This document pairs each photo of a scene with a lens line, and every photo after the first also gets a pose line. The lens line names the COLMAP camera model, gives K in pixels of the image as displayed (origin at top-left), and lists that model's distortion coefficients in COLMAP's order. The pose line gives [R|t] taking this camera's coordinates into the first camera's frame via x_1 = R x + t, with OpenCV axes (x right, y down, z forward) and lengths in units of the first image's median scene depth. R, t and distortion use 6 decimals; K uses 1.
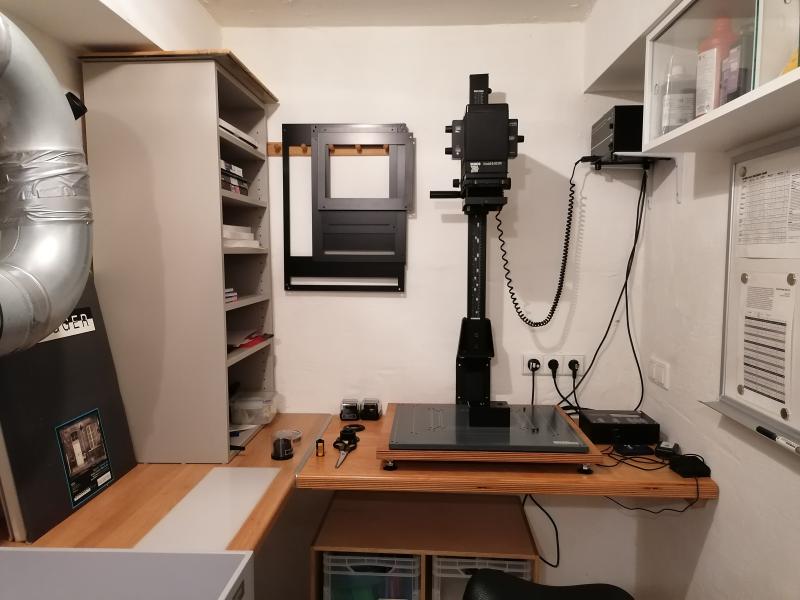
lens RADIAL K [[601.0, 0, 397.0], [0, 601.0, 302.3], [0, 0, 1]] dist [0.046344, -0.019165]
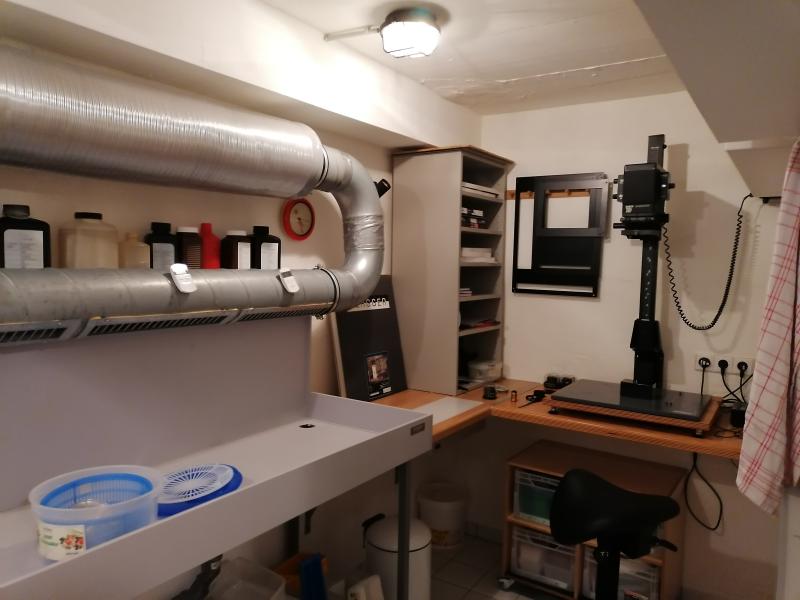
lens RADIAL K [[601.0, 0, 402.6], [0, 601.0, 300.0], [0, 0, 1]] dist [0.046344, -0.019165]
pose [[0.865902, 0.052301, -0.497472, 0.355337], [-0.061571, 0.998100, -0.002236, 0.021093], [0.496410, 0.032566, 0.867477, -0.437932]]
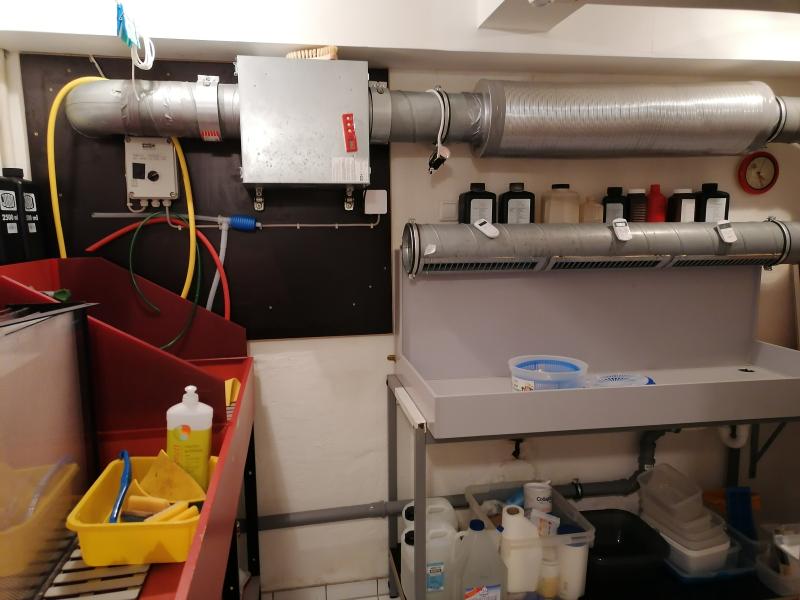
lens RADIAL K [[601.0, 0, 396.5], [0, 601.0, 302.4], [0, 0, 1]] dist [0.046344, -0.019165]
pose [[0.221616, 0.127990, -0.966698, 0.601740], [-0.071587, 0.990809, 0.114771, 0.038671], [0.972503, 0.043768, 0.228741, -0.489244]]
